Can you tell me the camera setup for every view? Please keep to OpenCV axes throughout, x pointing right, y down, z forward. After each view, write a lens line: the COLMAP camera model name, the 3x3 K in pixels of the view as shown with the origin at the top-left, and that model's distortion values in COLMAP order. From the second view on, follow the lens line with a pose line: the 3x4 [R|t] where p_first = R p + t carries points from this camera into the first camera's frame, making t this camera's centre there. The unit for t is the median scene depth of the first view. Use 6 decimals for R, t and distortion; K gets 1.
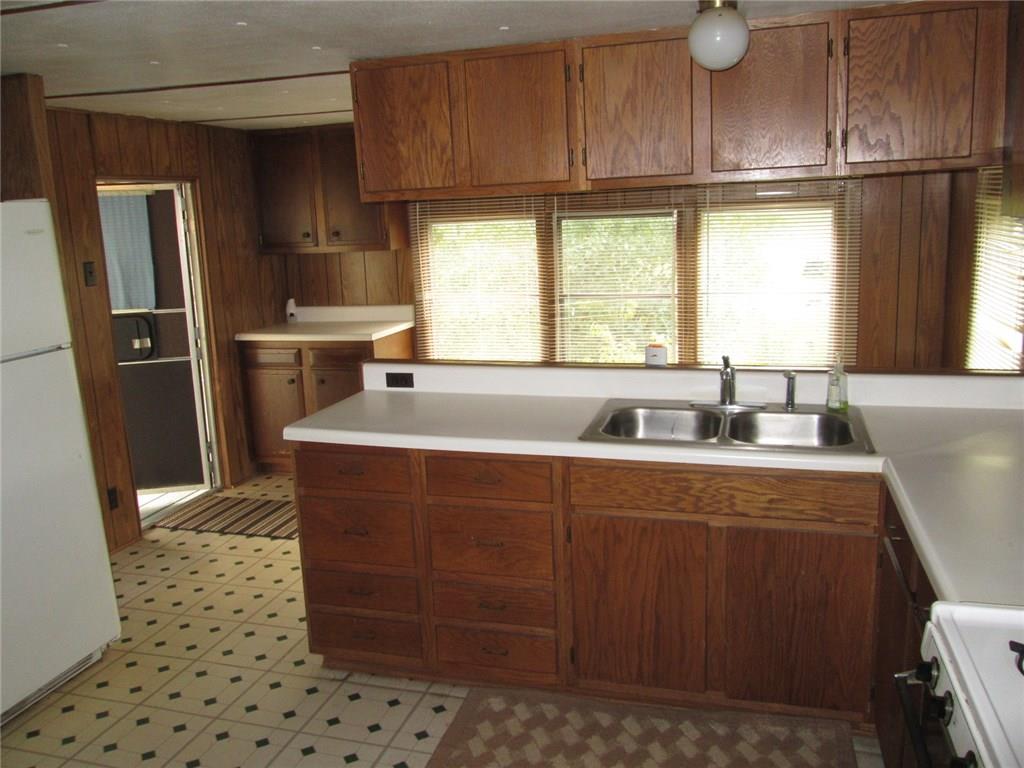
lens RADIAL K [[864.9, 0, 509.7], [0, 864.9, 379.4], [0, 0, 1]] dist [-0.028912, 0.014591]
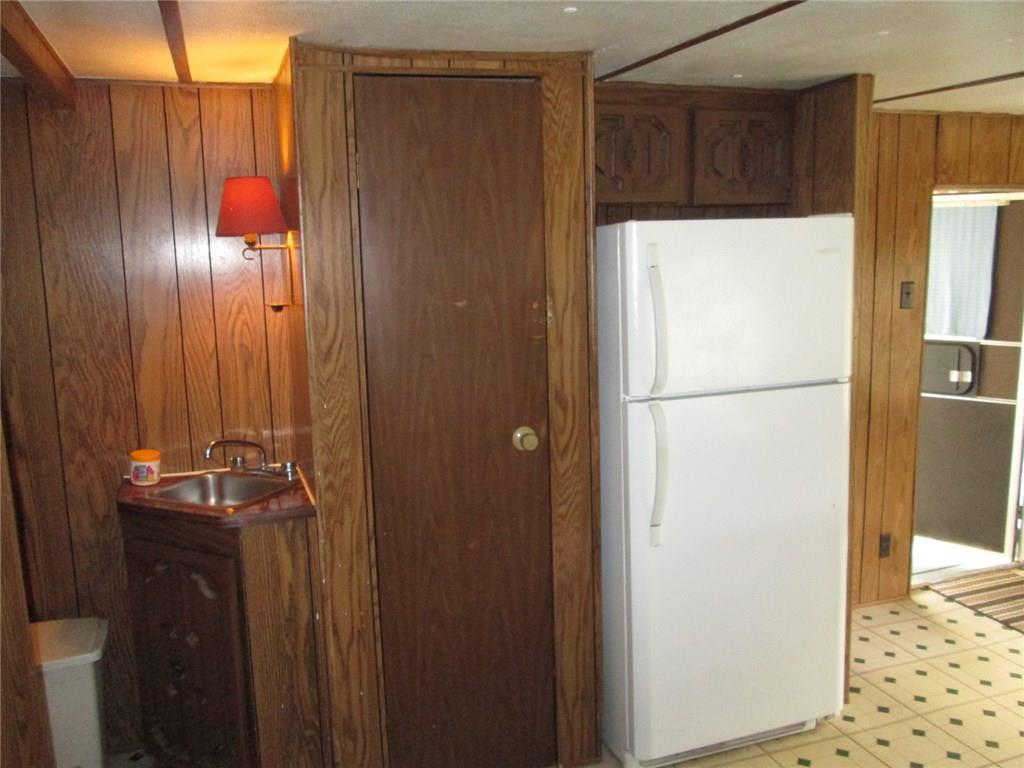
lens RADIAL K [[864.9, 0, 509.7], [0, 864.9, 379.4], [0, 0, 1]] dist [-0.028912, 0.014591]
pose [[0.592132, 0.157444, -0.790311, -0.012142], [-0.161827, 0.983982, 0.074779, -0.034456], [0.789425, 0.083614, 0.608125, 0.130338]]
